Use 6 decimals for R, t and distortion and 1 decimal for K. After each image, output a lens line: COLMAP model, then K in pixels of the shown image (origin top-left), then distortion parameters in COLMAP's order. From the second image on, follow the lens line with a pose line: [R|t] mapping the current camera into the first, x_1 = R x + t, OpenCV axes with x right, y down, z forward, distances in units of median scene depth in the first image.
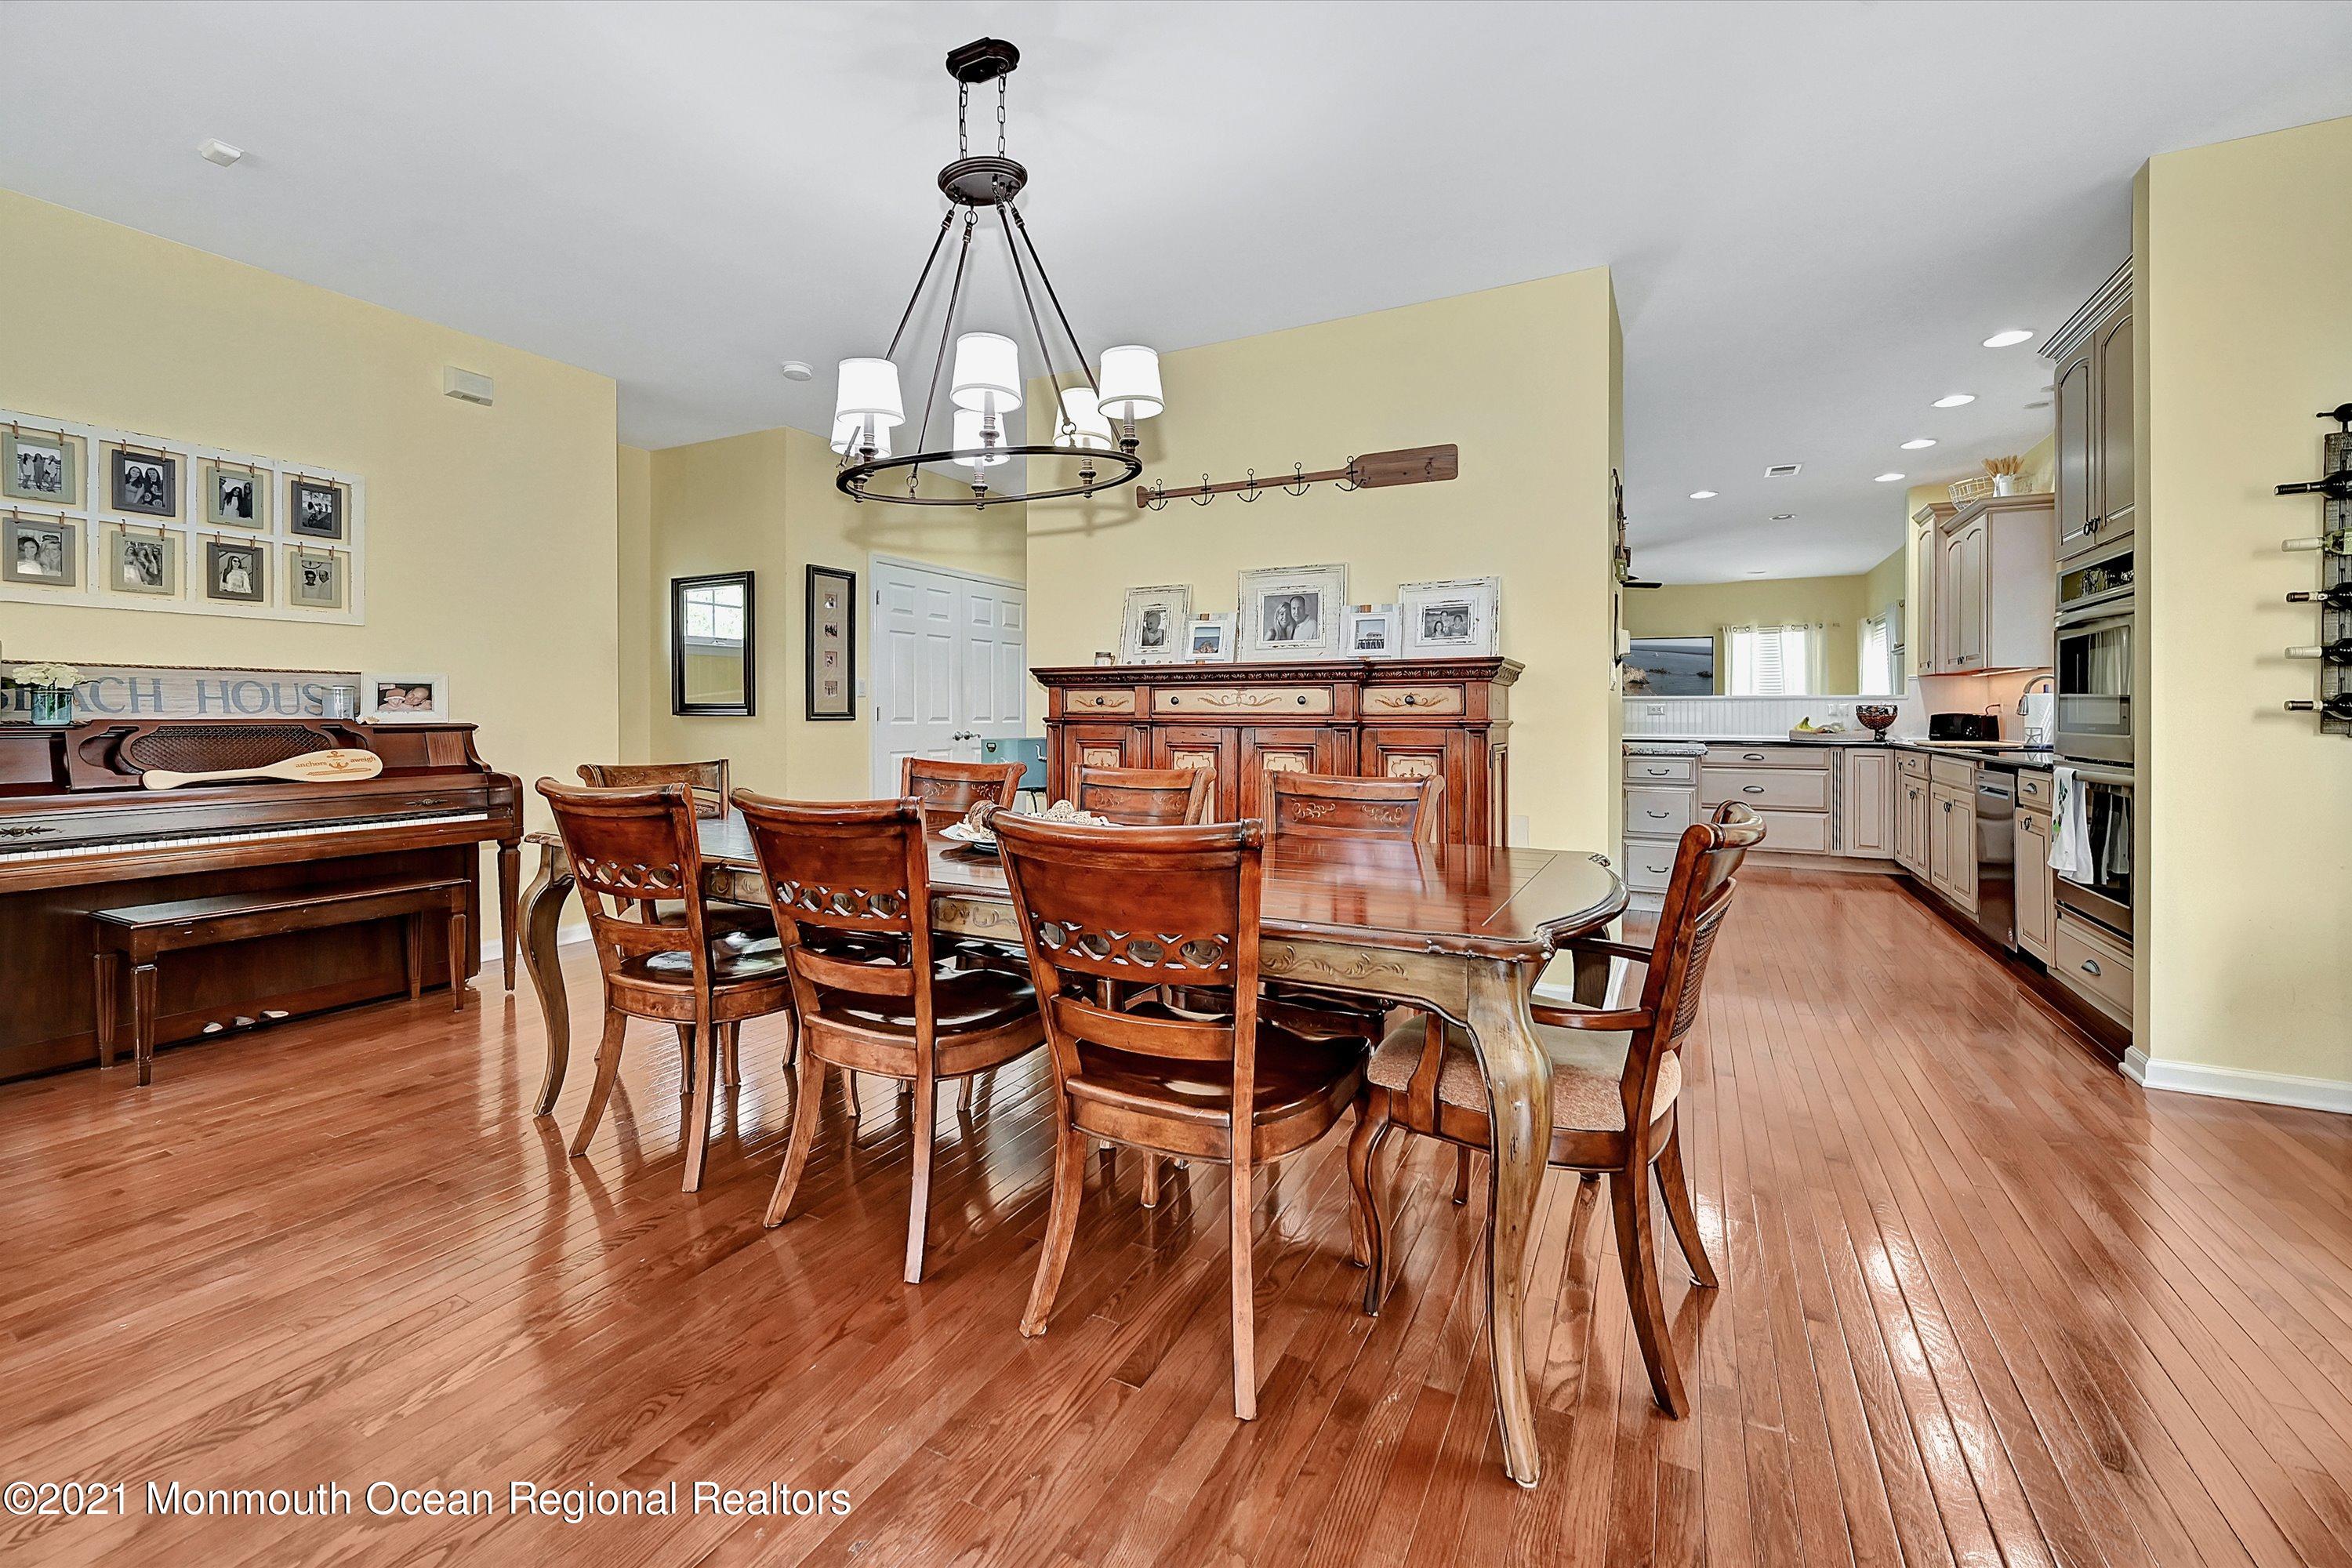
lens RADIAL K [[974.7, 0, 1181.8], [0, 974.7, 707.8], [0, 0, 1]] dist [-0.001378, 0.000058]
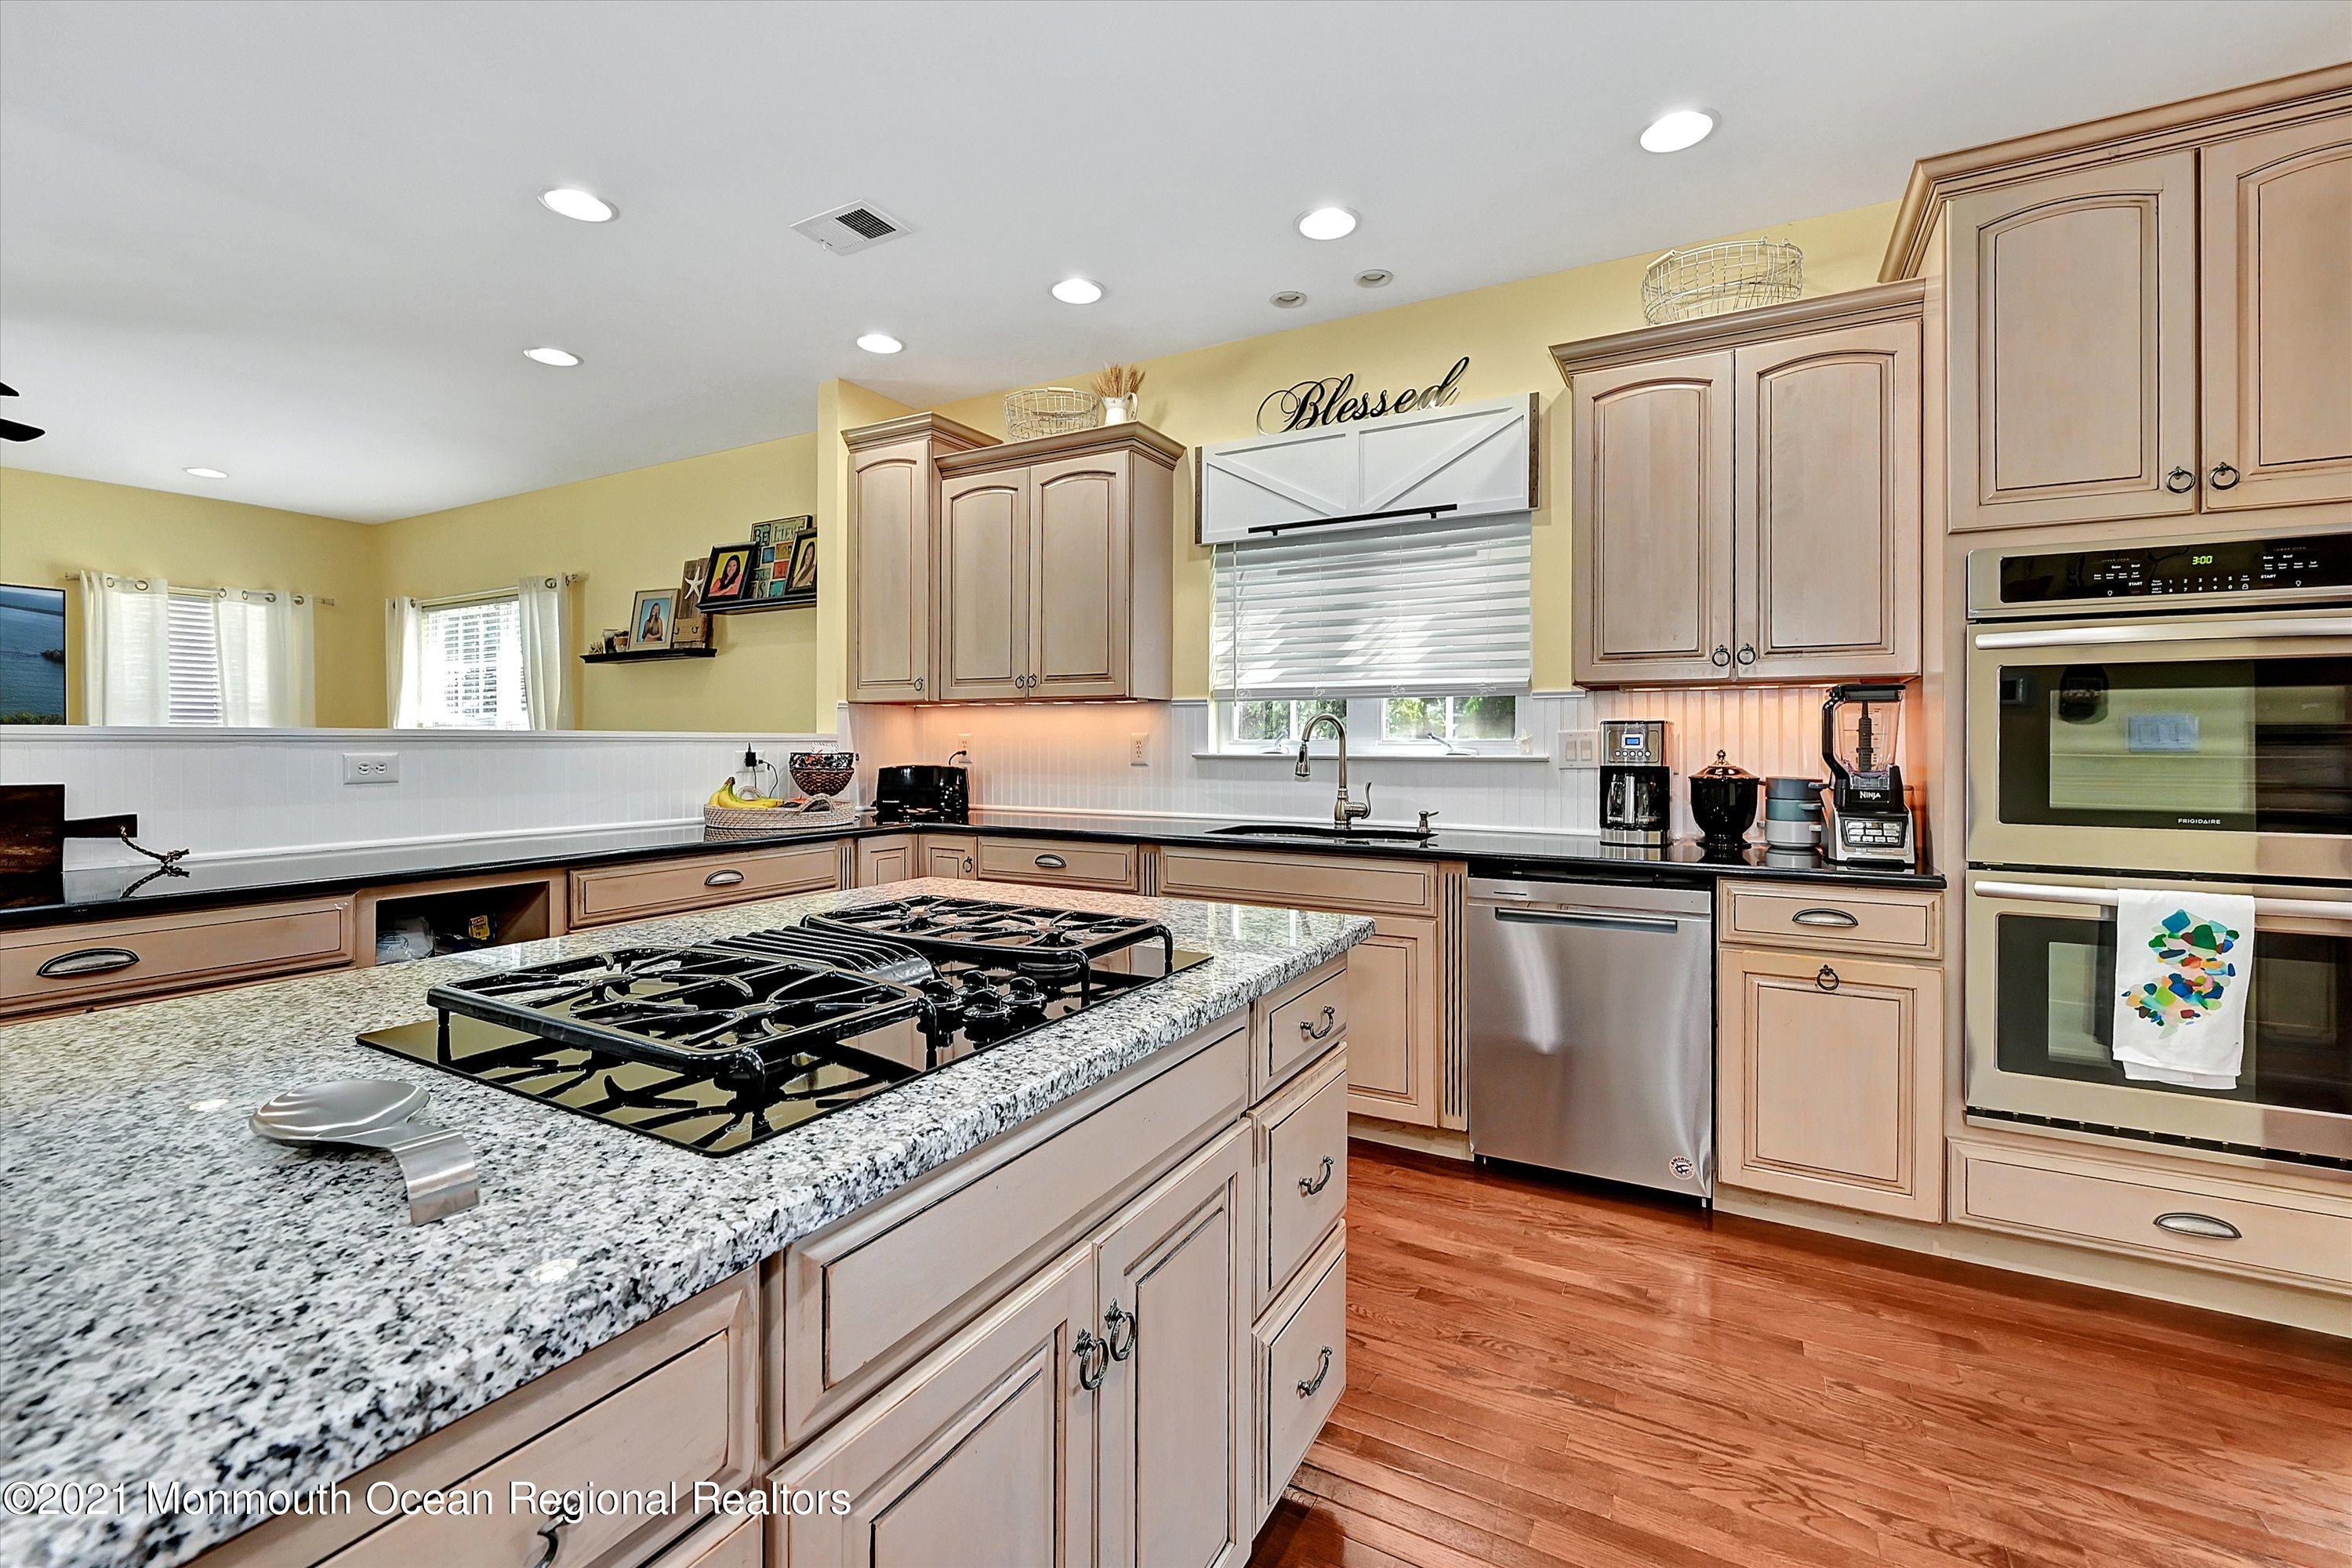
lens RADIAL K [[999.4, 0, 1193.5], [0, 999.4, 749.4], [0, 0, 1]] dist [-0.002773, -0.000236]
pose [[0.025756, -0.008546, 0.999632, 0.277385], [-0.007206, 0.999936, 0.008734, -0.019868], [-0.999642, -0.007428, 0.025692, 1.411841]]
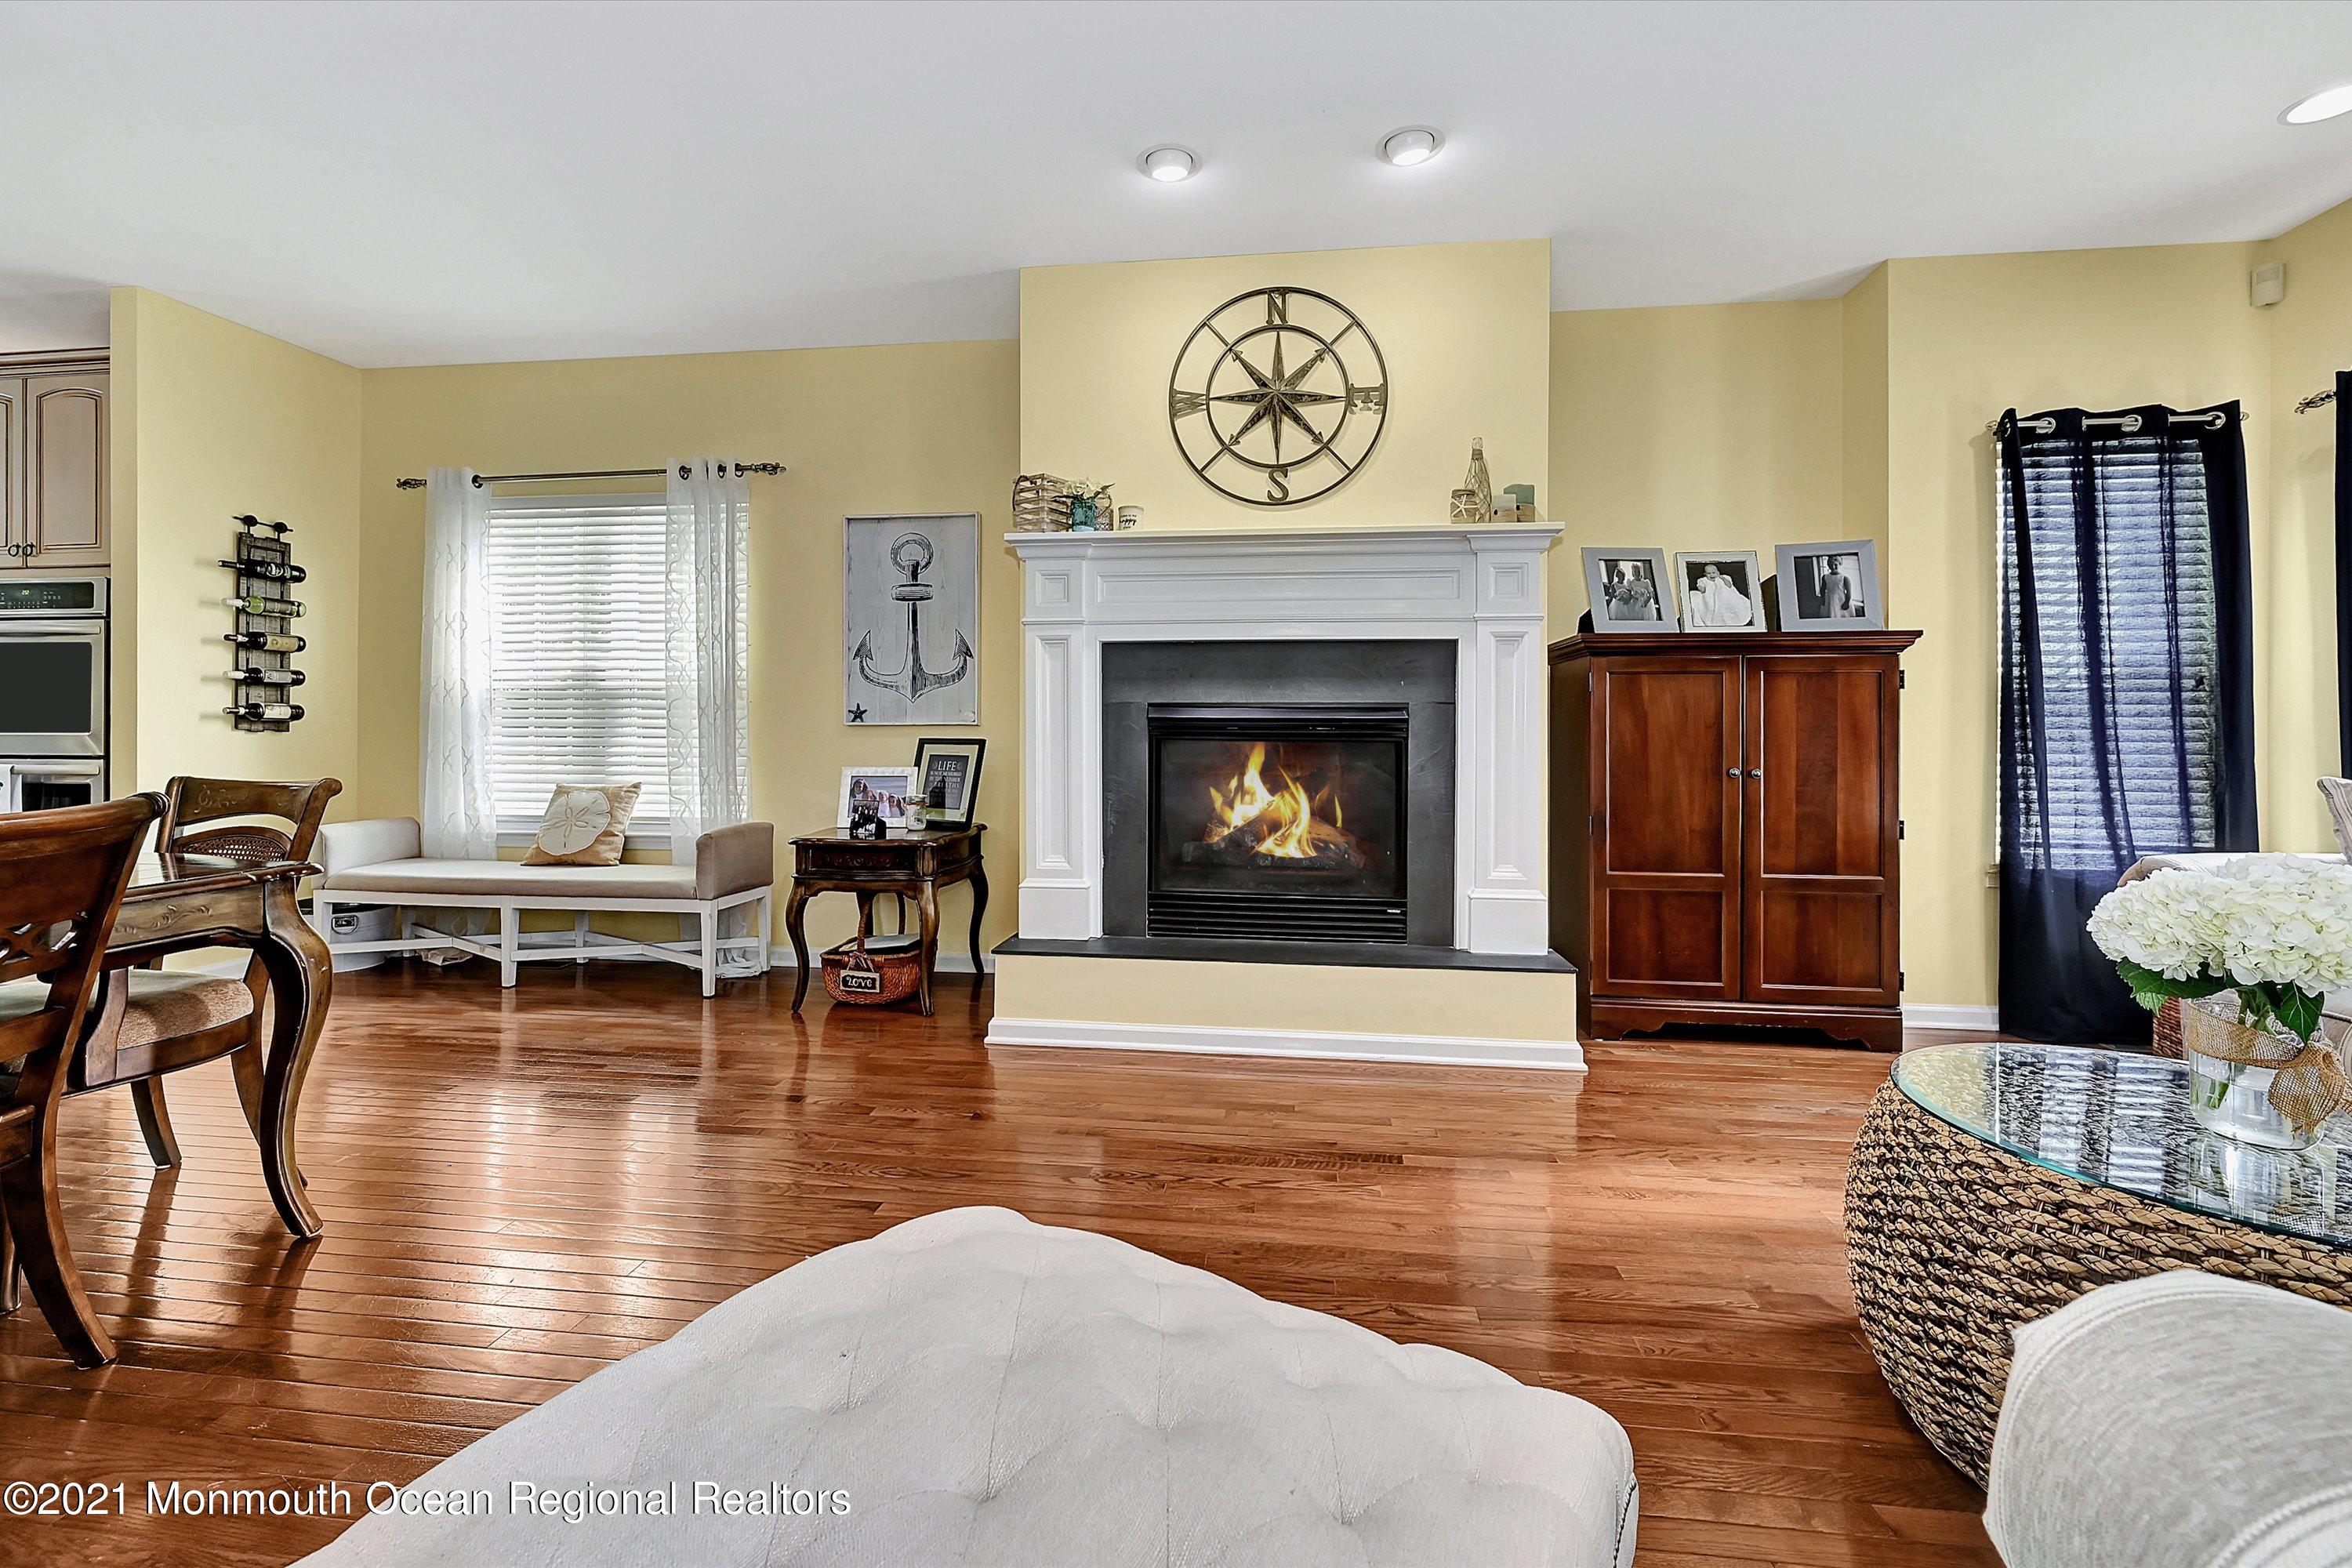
lens RADIAL K [[968.9, 0, 1170.6], [0, 968.9, 739.4], [0, 0, 1]] dist [-0.001442, -0.000028]
pose [[-0.343334, -0.008188, 0.939178, -0.510823], [-0.007033, 0.999956, 0.006147, 0.015832], [-0.939187, -0.004495, -0.343376, 0.110402]]
